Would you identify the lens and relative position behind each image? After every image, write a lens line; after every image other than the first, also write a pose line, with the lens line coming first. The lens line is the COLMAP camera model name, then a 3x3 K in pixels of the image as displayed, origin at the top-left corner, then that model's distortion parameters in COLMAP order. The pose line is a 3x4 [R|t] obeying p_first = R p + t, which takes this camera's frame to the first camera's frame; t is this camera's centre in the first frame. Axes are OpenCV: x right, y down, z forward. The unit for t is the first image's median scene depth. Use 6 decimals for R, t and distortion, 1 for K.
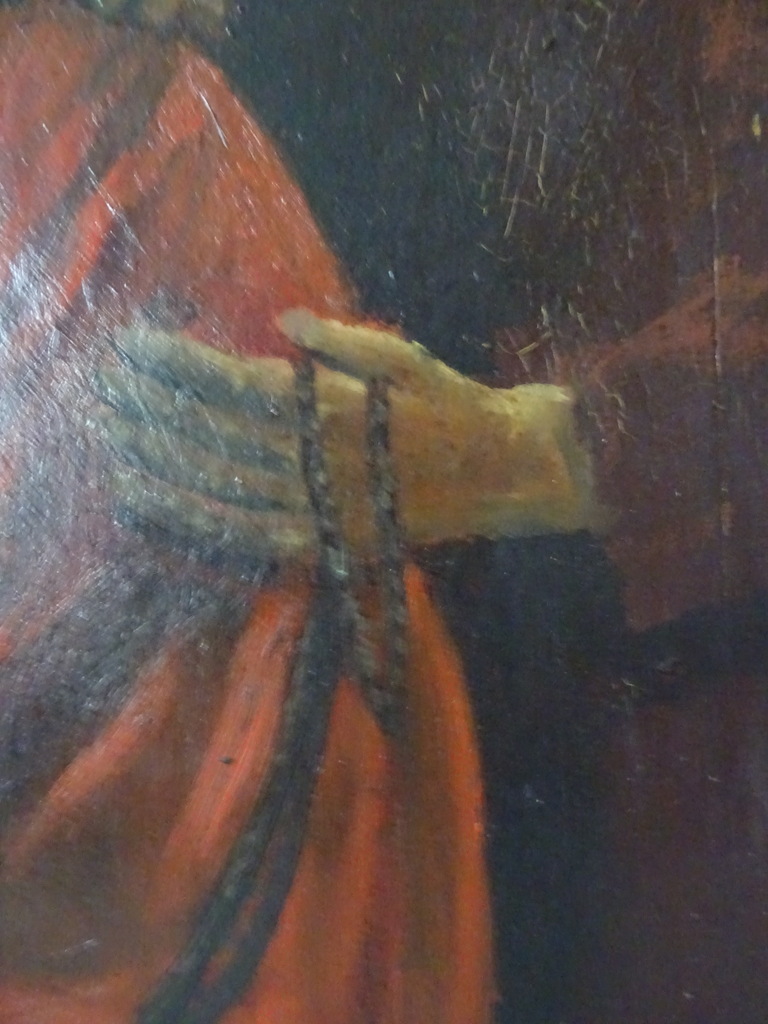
lens RADIAL K [[730.4, 0, 362.7], [0, 730.4, 516.3], [0, 0, 1]] dist [-0.005824, -0.006666]
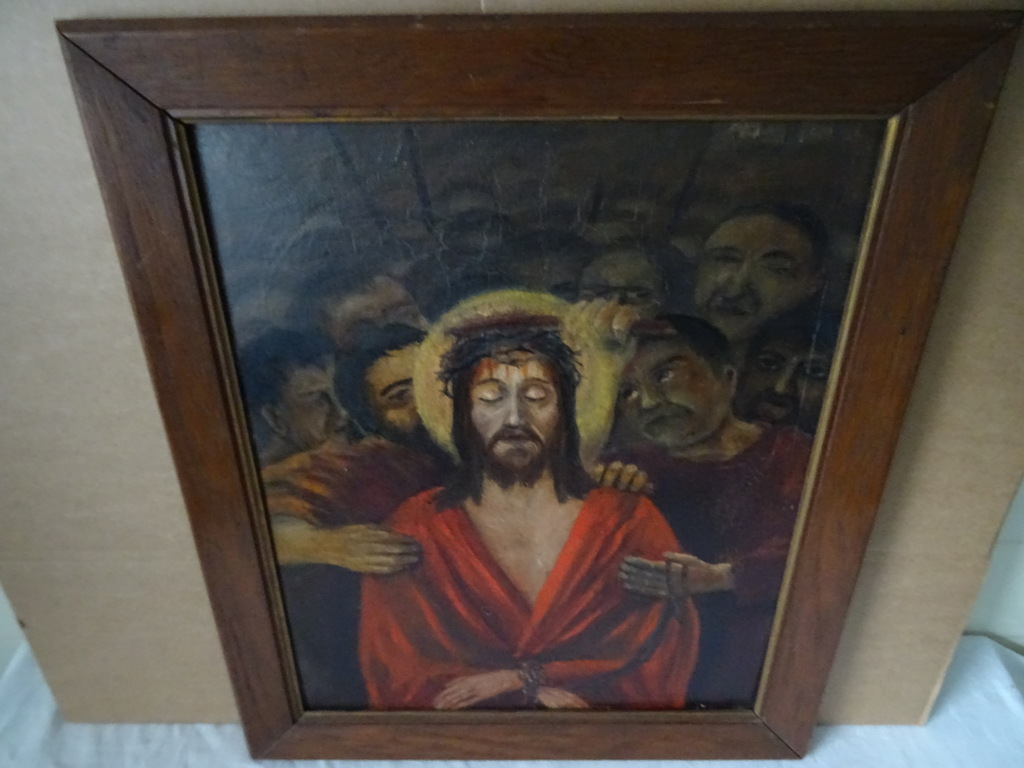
lens RADIAL K [[739.1, 0, 518.8], [0, 739.1, 381.6], [0, 0, 1]] dist [-0.000889, 0.000314]
pose [[0.999467, -0.011338, -0.030611, -0.797811], [0.026751, 0.821883, 0.569027, -3.495754], [0.018707, -0.569543, 0.821749, -1.921911]]
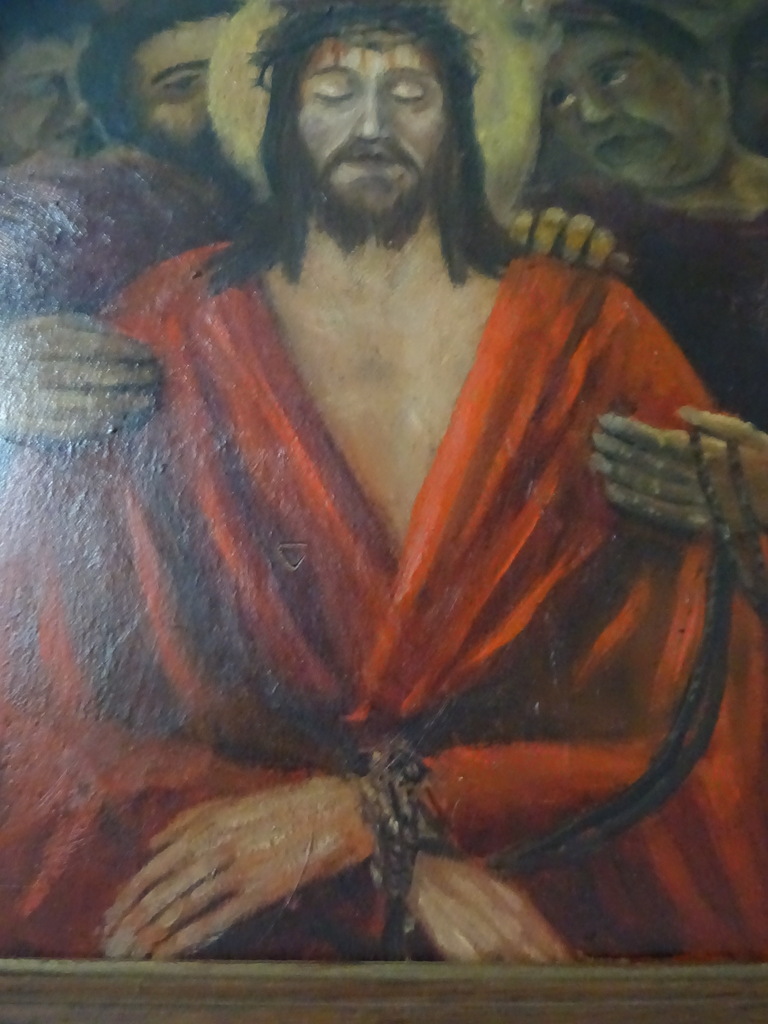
lens RADIAL K [[718.2, 0, 389.9], [0, 718.2, 511.9], [0, 0, 1]] dist [0.000157, -0.000468]
pose [[0.999993, -0.003649, -0.000103, -0.886559], [0.003584, 0.986779, -0.162031, 0.305065], [0.000693, 0.162029, 0.986786, -0.857100]]
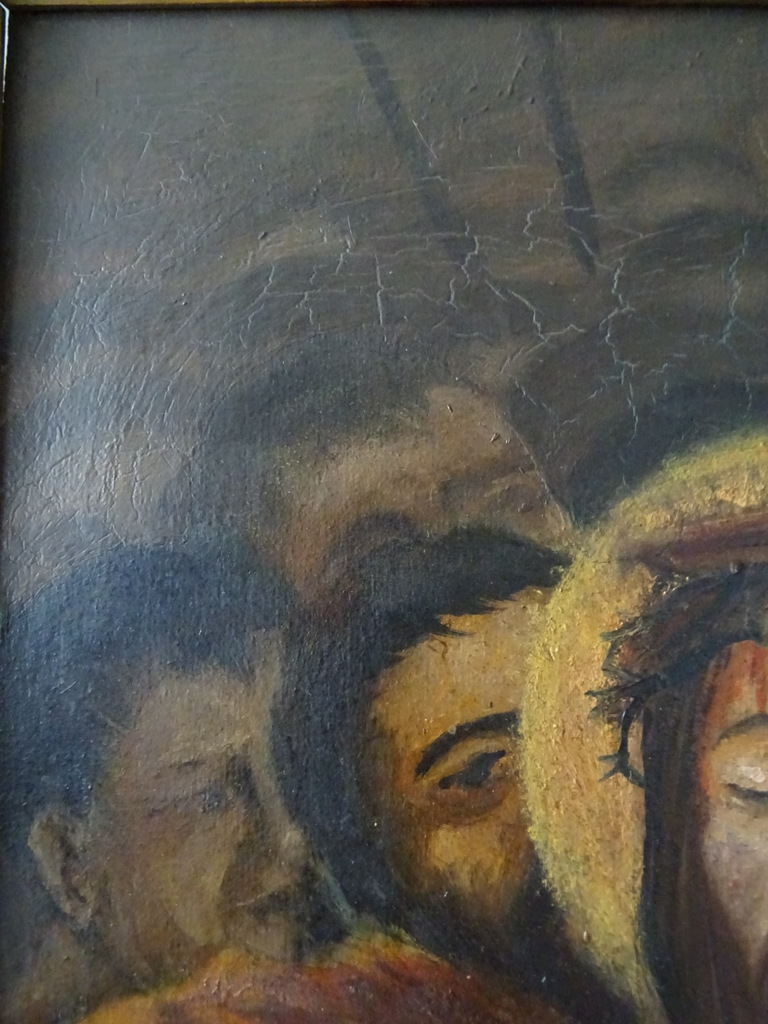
lens RADIAL K [[730.4, 0, 362.7], [0, 730.4, 516.3], [0, 0, 1]] dist [-0.005824, -0.006666]
pose [[0.999298, -0.027710, -0.025202, -1.650197], [0.028875, 0.998472, 0.047107, -1.803760], [0.023858, -0.047802, 0.998572, -0.054096]]
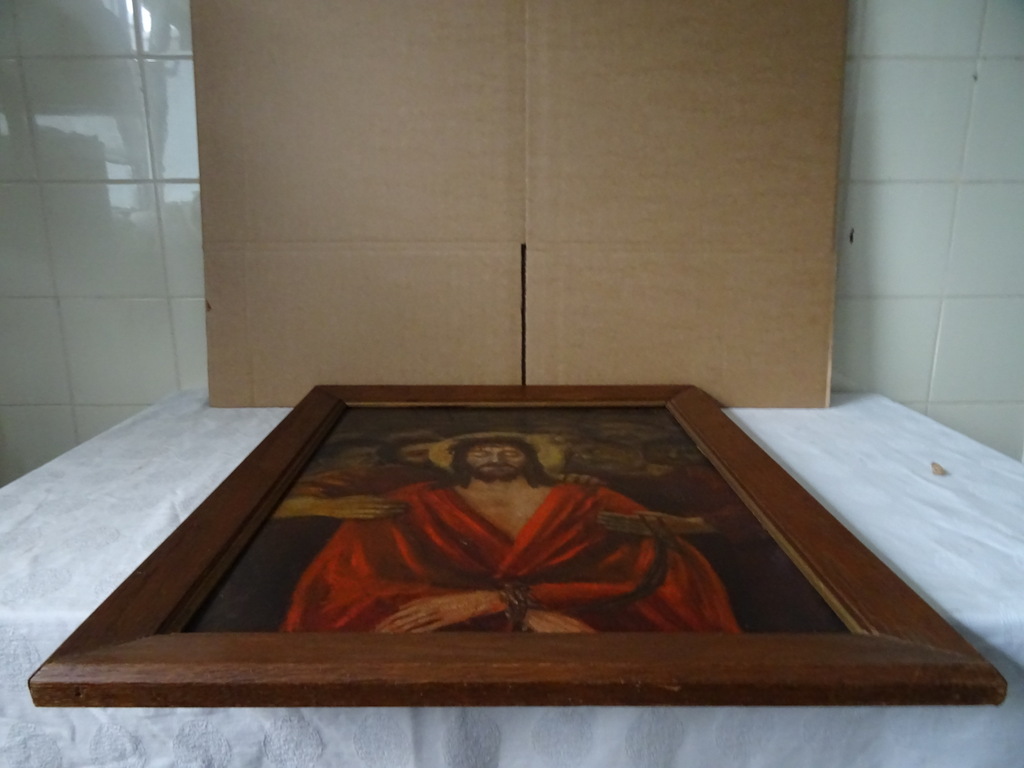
lens RADIAL K [[718.2, 0, 505.4], [0, 718.2, 388.2], [0, 0, 1]] dist [0.000157, -0.000468]
pose [[0.999321, -0.025979, 0.026138, -0.992163], [0.033718, 0.358319, -0.932990, 3.530924], [0.014873, 0.933238, 0.358951, -1.294275]]
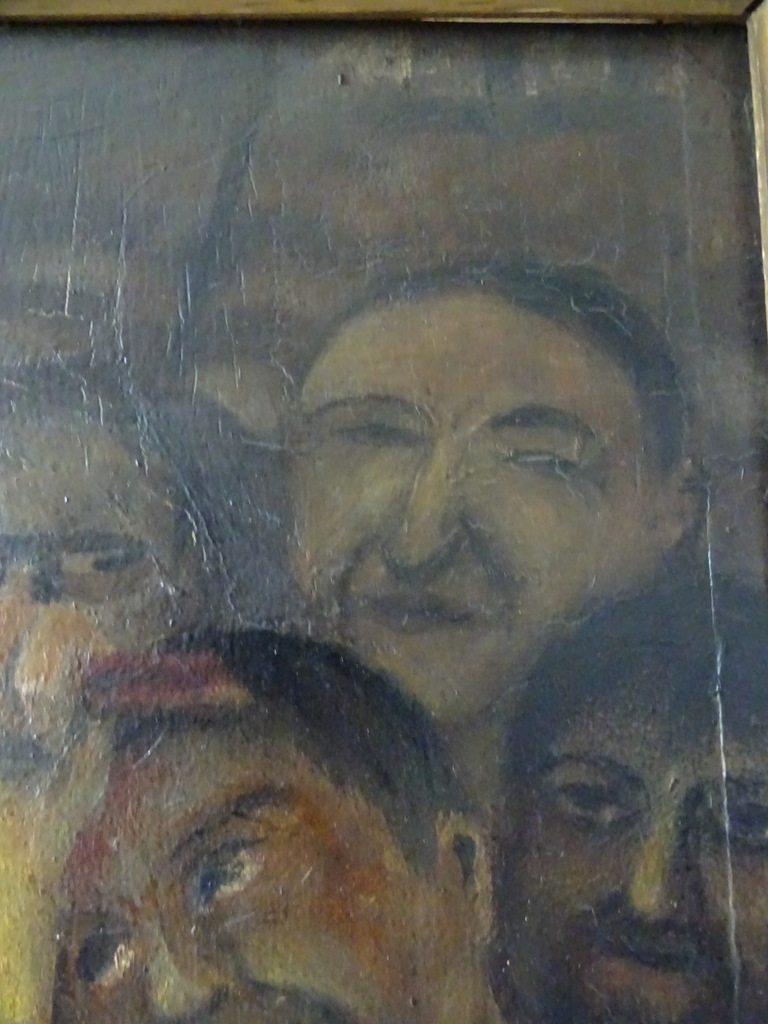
lens RADIAL K [[730.0, 0, 328.9], [0, 730.0, 512.1], [0, 0, 1]] dist [-0.002962, -0.003316]
pose [[0.997487, -0.061122, 0.035840, -0.049318], [0.058538, 0.995885, 0.069189, -1.952883], [-0.039922, -0.066917, 0.996960, 0.172522]]
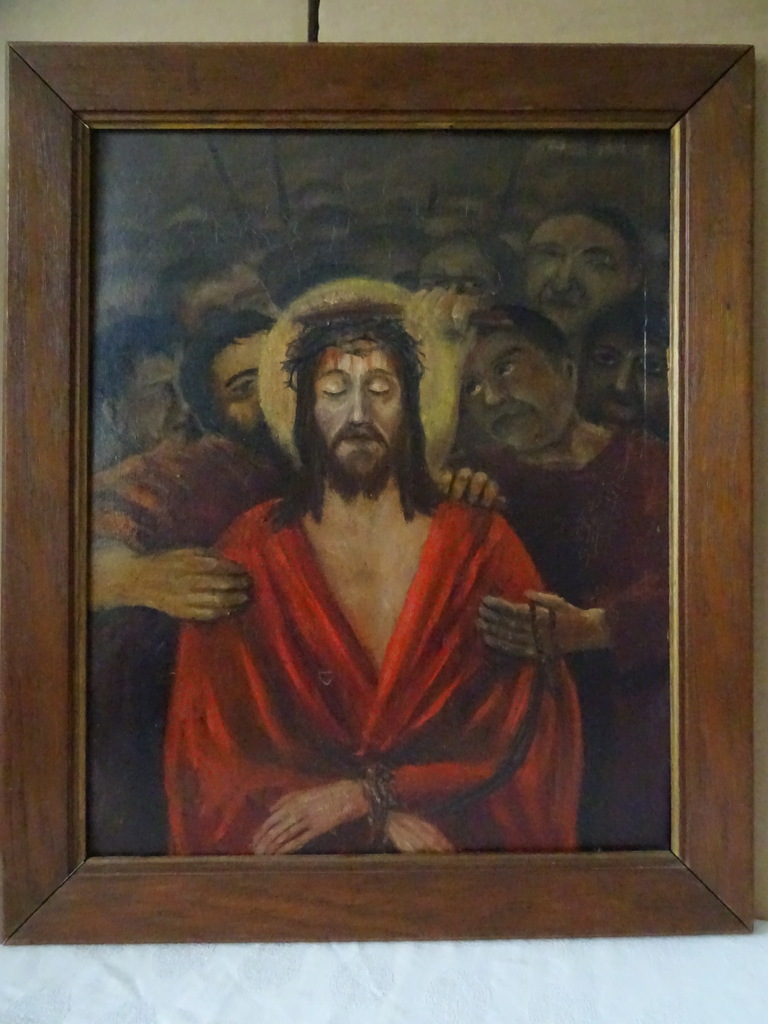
lens RADIAL K [[730.1, 0, 385.0], [0, 730.1, 496.6], [0, 0, 1]] dist [-0.001781, 0.000943]
pose [[0.999741, -0.021783, -0.006614, -0.788400], [0.022346, 0.994497, 0.102353, -1.147626], [0.004348, -0.102475, 0.994726, -2.629163]]
